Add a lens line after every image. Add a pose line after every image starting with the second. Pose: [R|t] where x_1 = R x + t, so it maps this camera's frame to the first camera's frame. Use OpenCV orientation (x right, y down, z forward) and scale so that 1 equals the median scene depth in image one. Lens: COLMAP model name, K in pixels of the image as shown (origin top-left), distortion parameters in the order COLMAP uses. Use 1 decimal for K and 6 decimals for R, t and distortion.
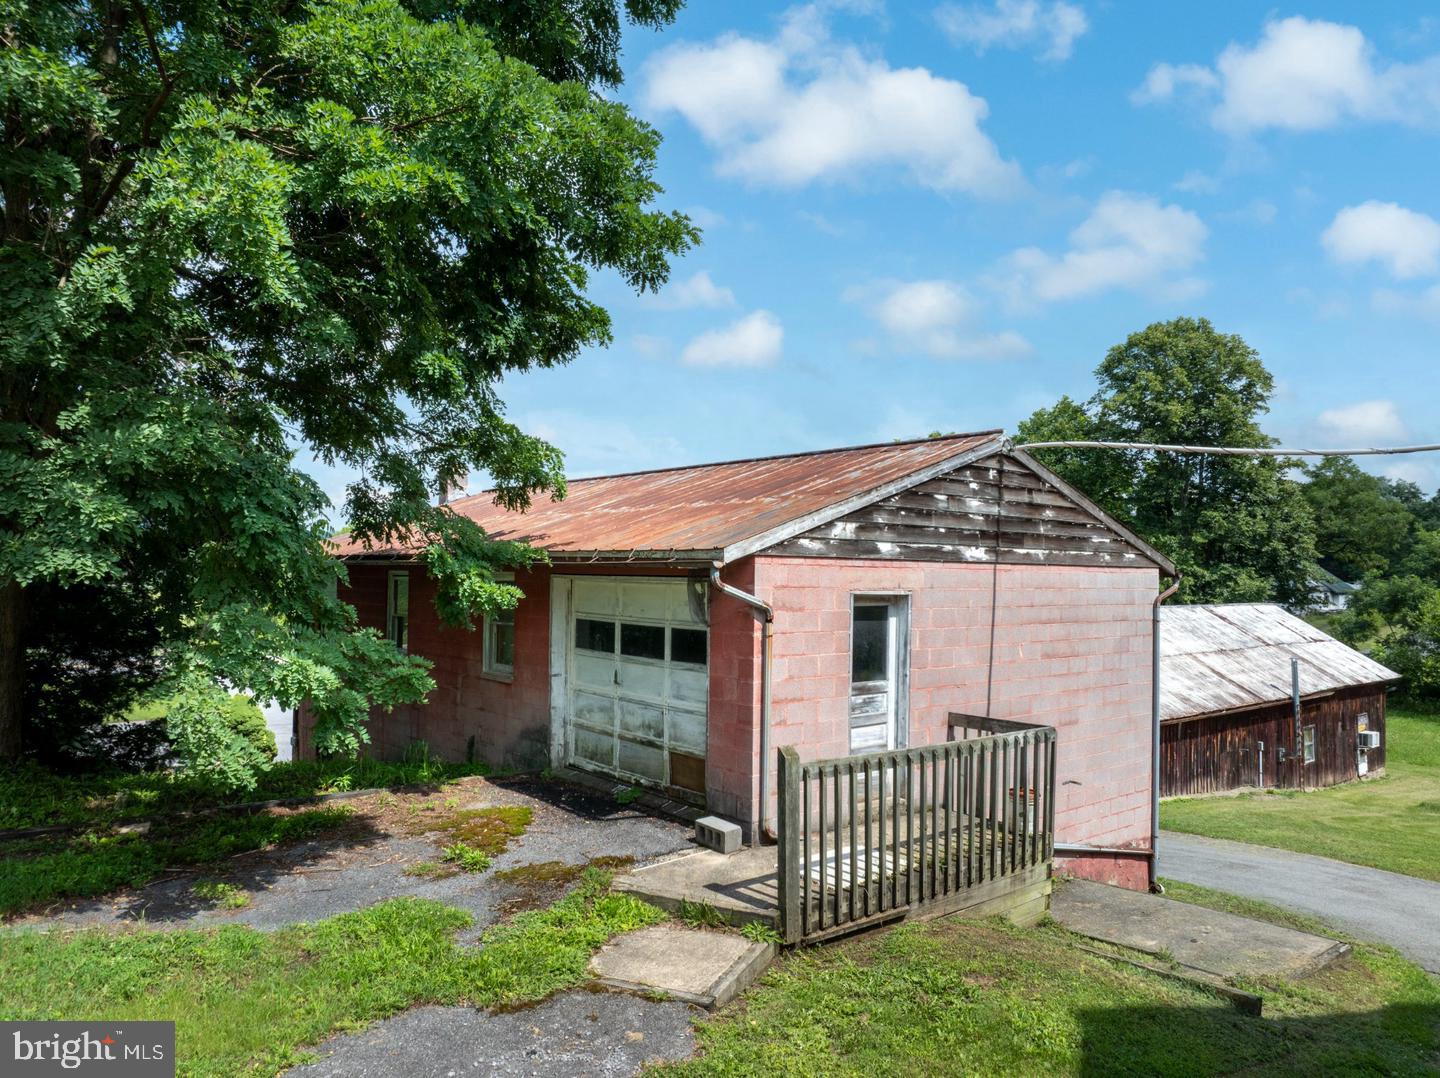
lens RADIAL K [[1014.4, 0, 719.3], [0, 1014.4, 529.9], [0, 0, 1]] dist [-0.050874, 0.017757]
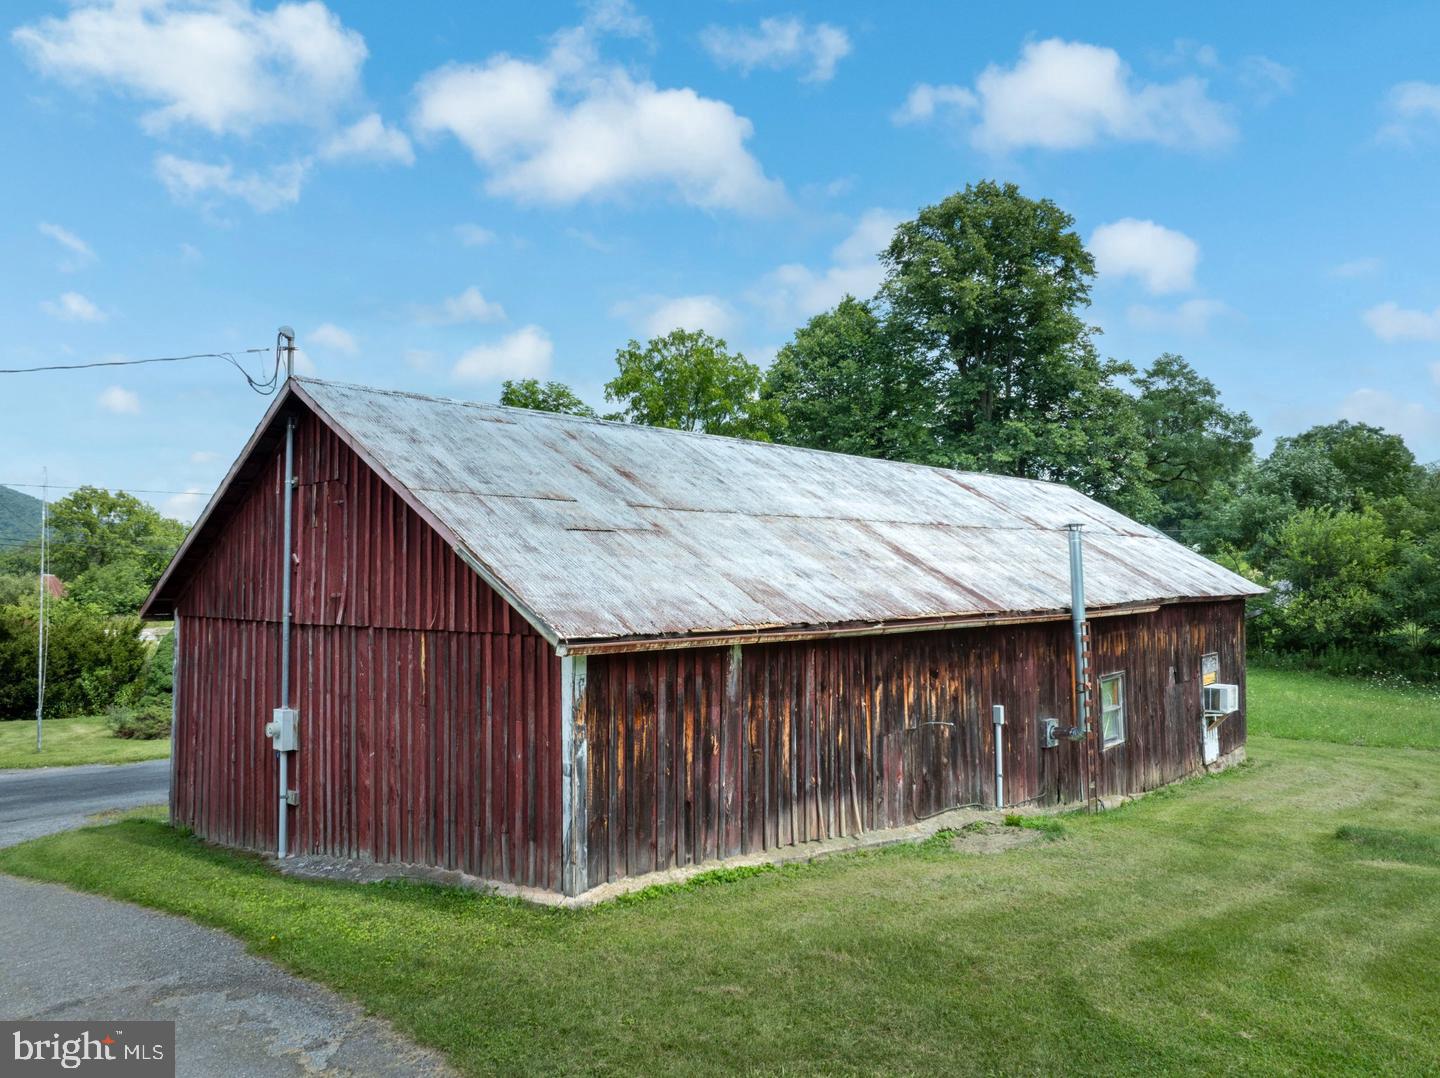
lens RADIAL K [[1014.4, 0, 723.0], [0, 1014.4, 547.6], [0, 0, 1]] dist [-0.050874, 0.017757]
pose [[0.991434, -0.018412, 0.129308, 0.318413], [0.015805, 0.999651, 0.021157, 0.114434], [-0.129652, -0.018932, 0.991379, 0.501365]]
